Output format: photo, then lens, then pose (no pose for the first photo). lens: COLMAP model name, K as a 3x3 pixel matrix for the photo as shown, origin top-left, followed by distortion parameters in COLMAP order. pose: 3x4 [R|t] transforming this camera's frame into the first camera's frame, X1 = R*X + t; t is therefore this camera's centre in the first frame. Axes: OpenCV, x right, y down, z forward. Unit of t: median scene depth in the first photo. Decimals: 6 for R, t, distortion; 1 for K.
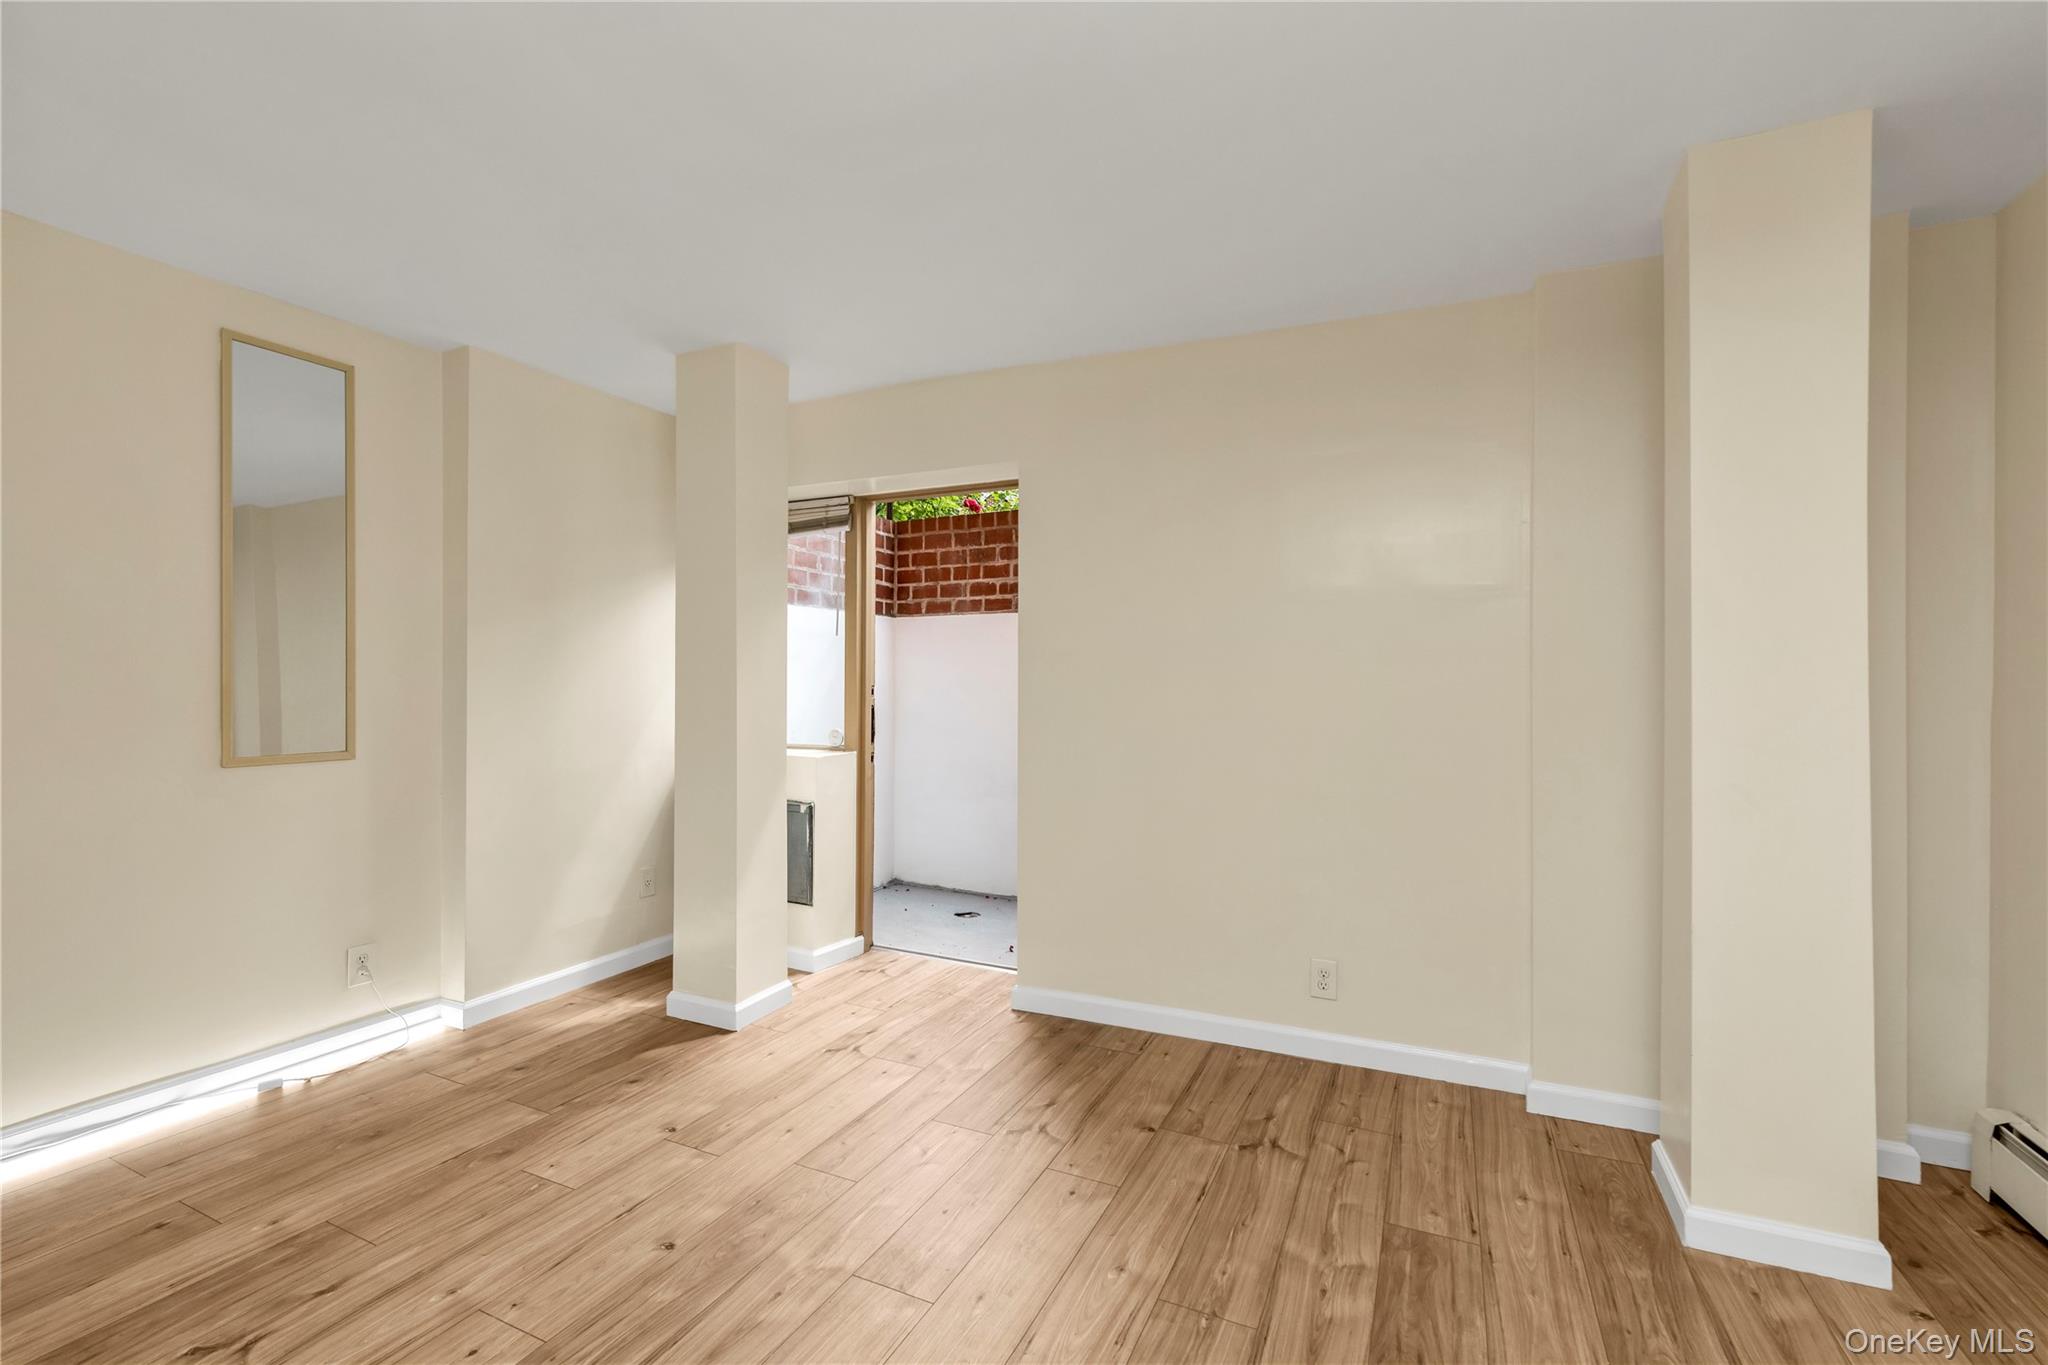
lens RADIAL K [[887.3, 0, 1021.4], [0, 887.3, 685.8], [0, 0, 1]] dist [0.000230, -0.000242]
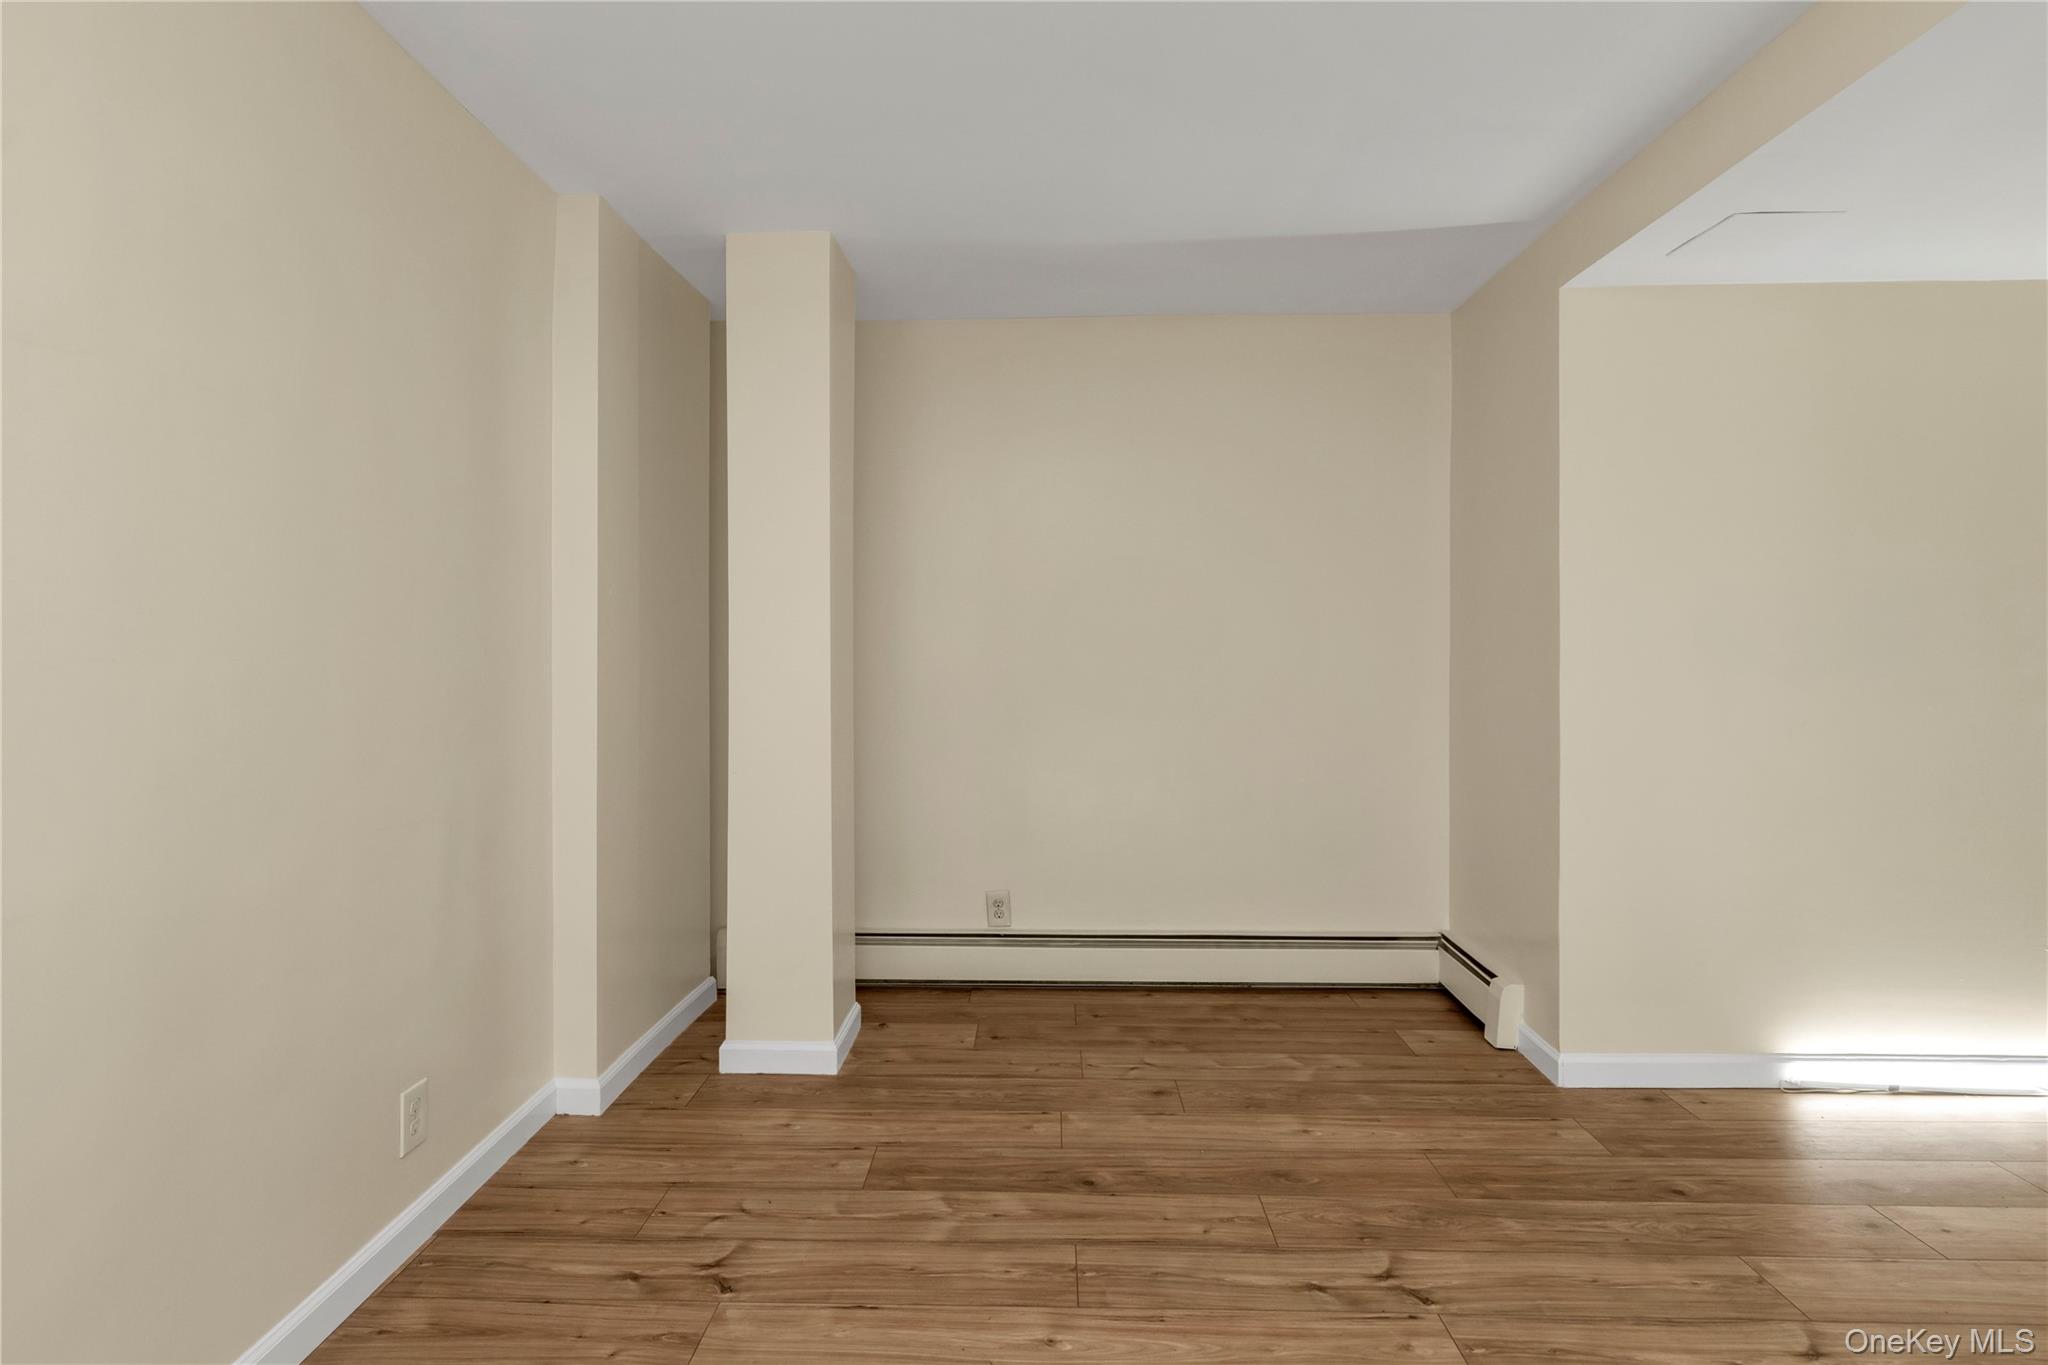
lens RADIAL K [[989.1, 0, 1022.4], [0, 989.1, 651.3], [0, 0, 1]] dist [-0.000298, -0.000039]
pose [[-0.402679, -0.002075, 0.915339, -0.634185], [-0.002099, 0.999997, 0.001343, 0.004545], [-0.915339, -0.001381, -0.402683, 1.217639]]
